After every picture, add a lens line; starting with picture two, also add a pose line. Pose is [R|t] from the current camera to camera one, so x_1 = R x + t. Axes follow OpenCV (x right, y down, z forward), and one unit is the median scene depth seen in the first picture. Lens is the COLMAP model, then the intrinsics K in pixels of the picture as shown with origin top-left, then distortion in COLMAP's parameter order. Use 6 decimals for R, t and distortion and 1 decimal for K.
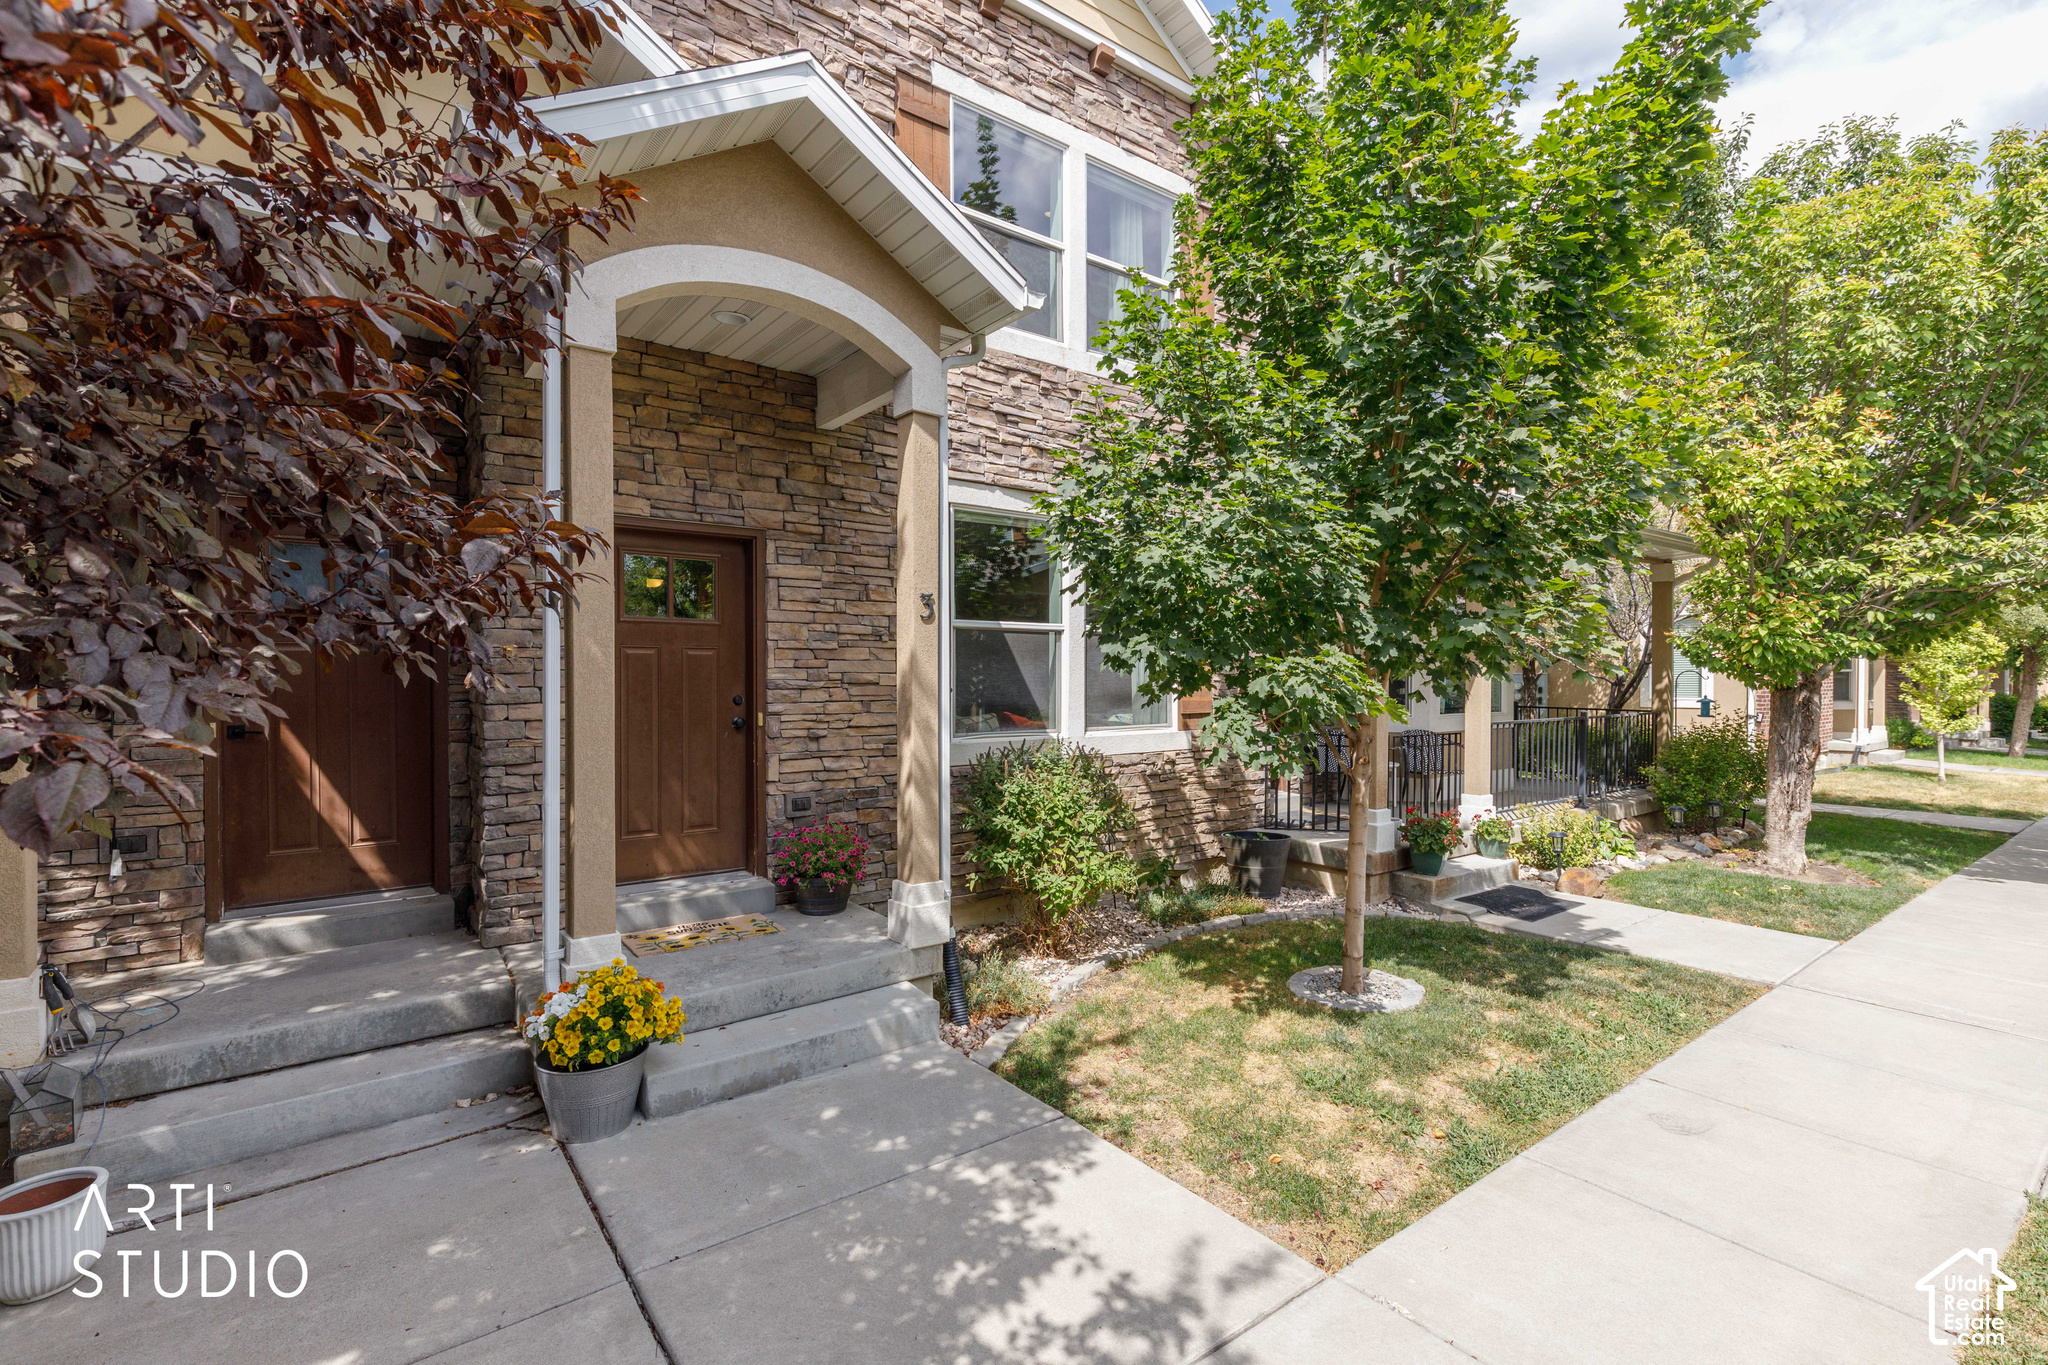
lens RADIAL K [[922.1, 0, 1014.8], [0, 922.1, 678.9], [0, 0, 1]] dist [0.006970, -0.000704]
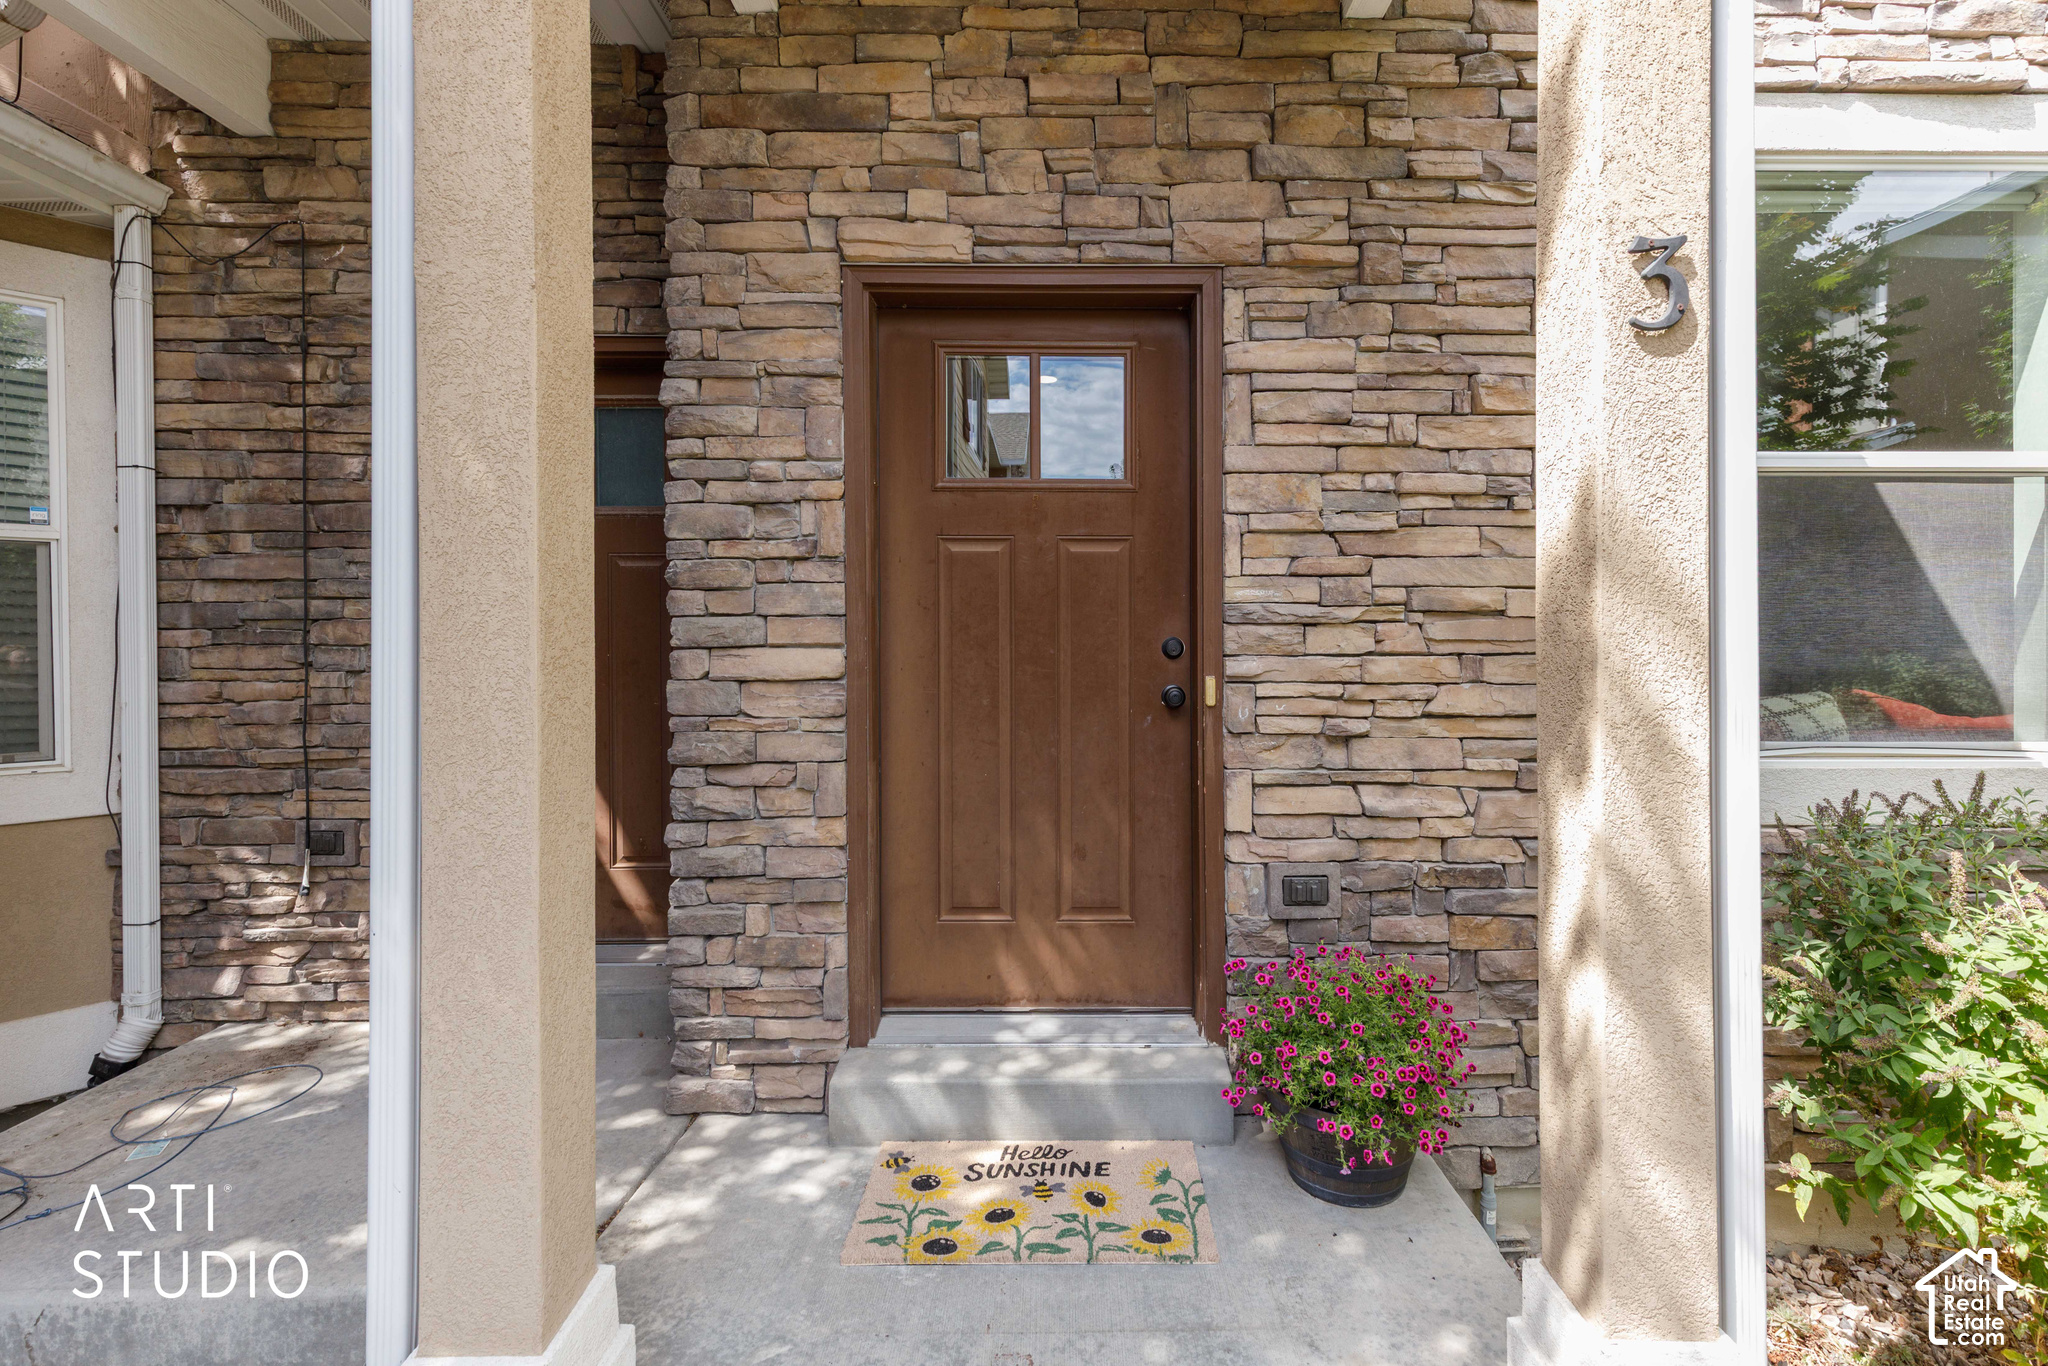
lens RADIAL K [[922.1, 0, 1074.8], [0, 922.1, 635.2], [0, 0, 1]] dist [0.006970, -0.000704]
pose [[0.808440, -0.002536, -0.588573, -0.064989], [-0.001353, 0.999980, -0.006166, 0.019425], [0.588577, 0.005781, 0.808421, 0.596452]]
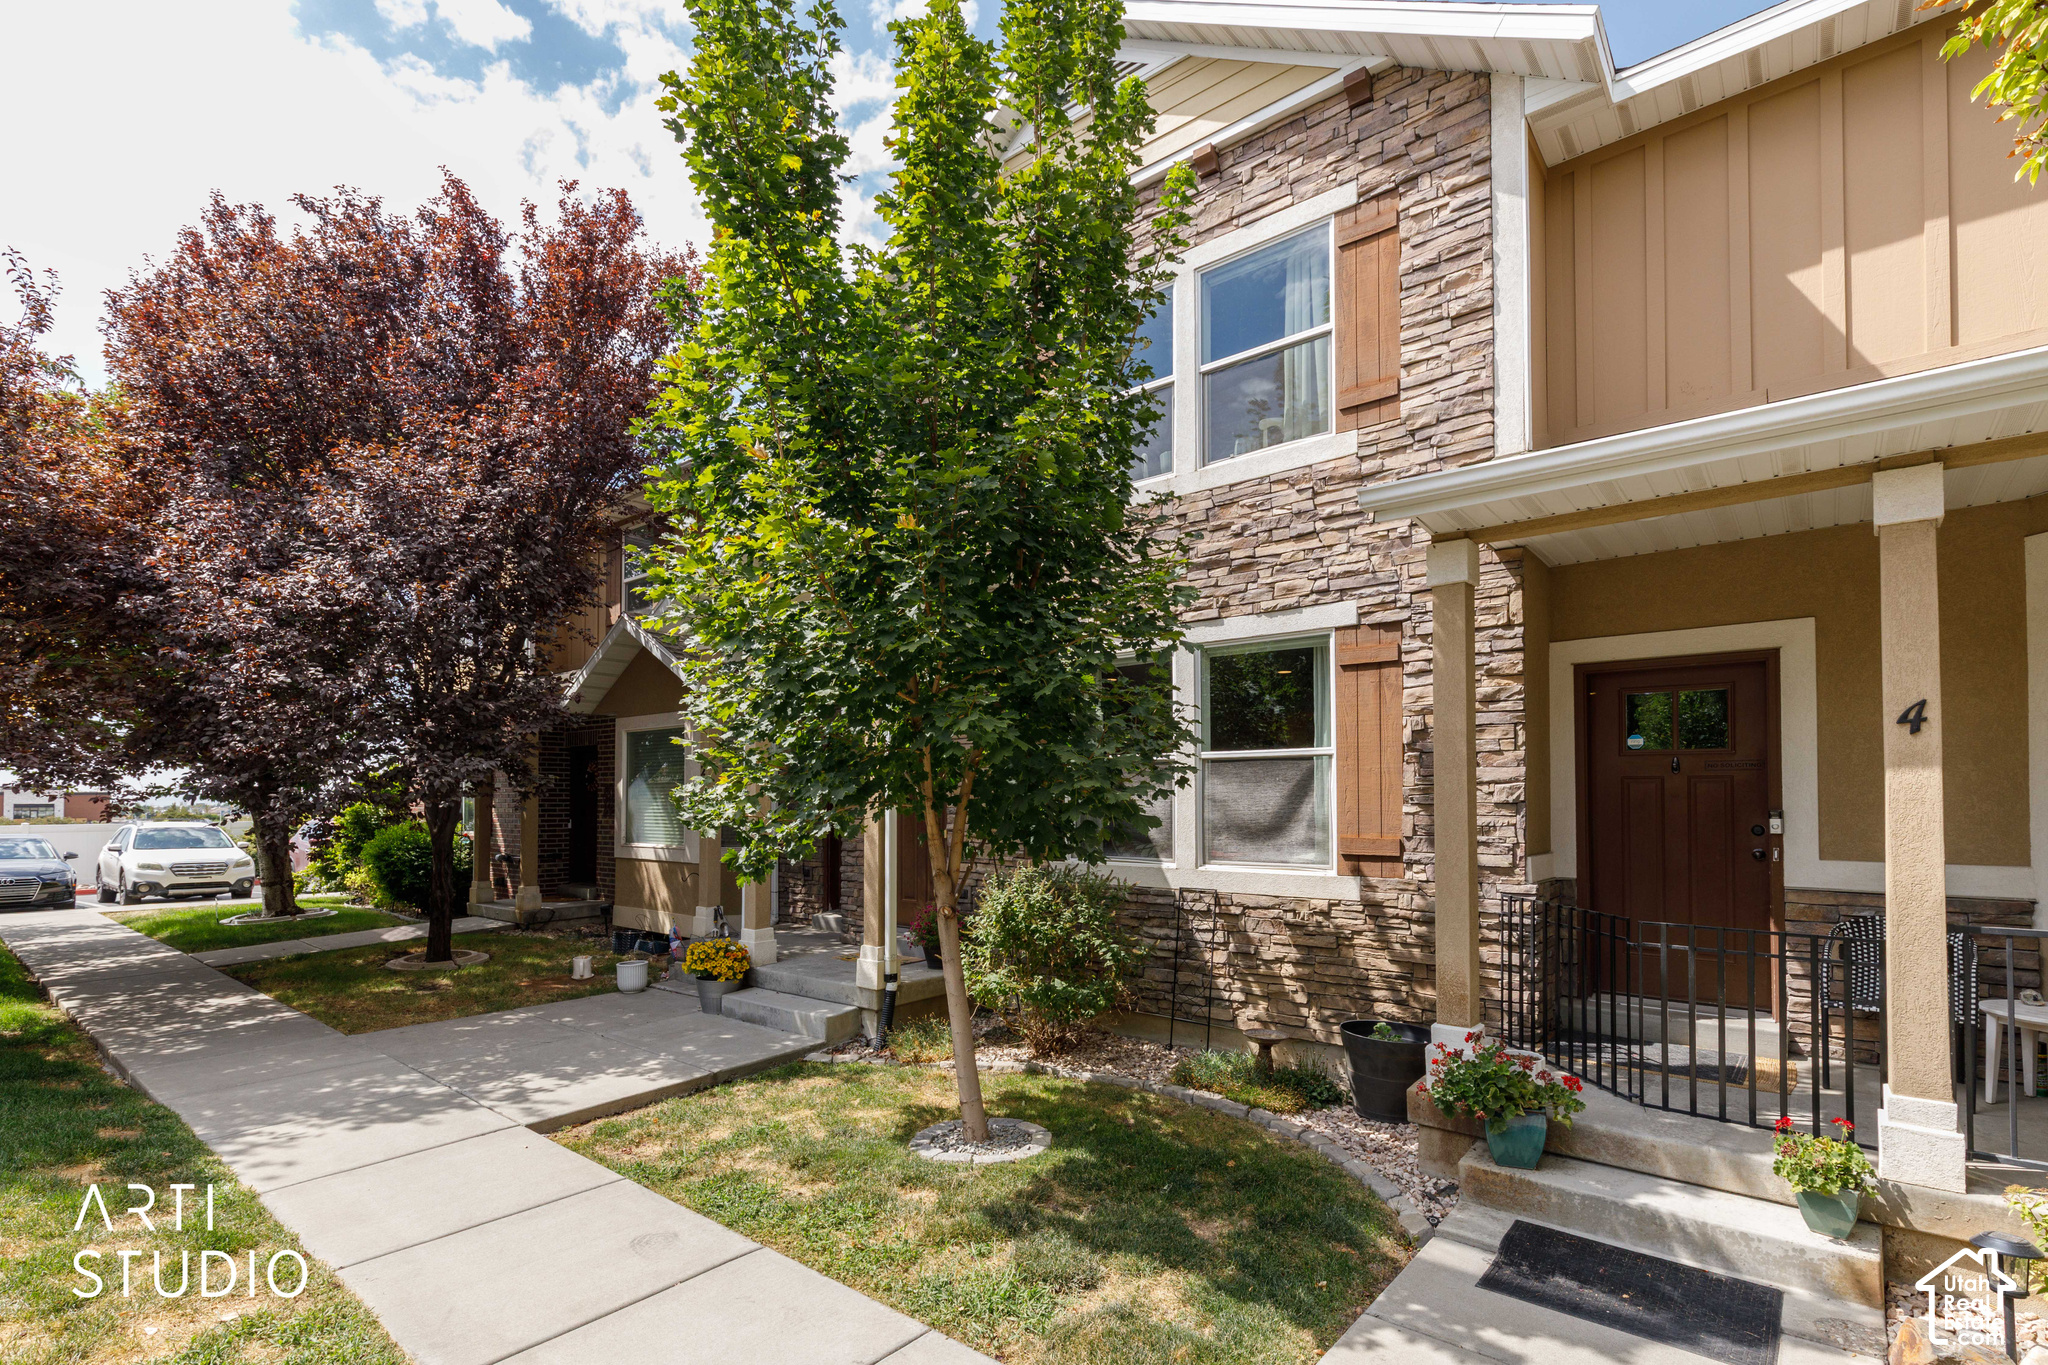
lens RADIAL K [[922.1, 0, 1053.3], [0, 922.1, 776.8], [0, 0, 1]] dist [0.006970, -0.000704]
pose [[0.258446, -0.025645, -0.965685, 1.229944], [-0.001754, 0.999633, -0.027016, -0.009652], [0.966024, 0.008676, 0.258306, 0.774427]]
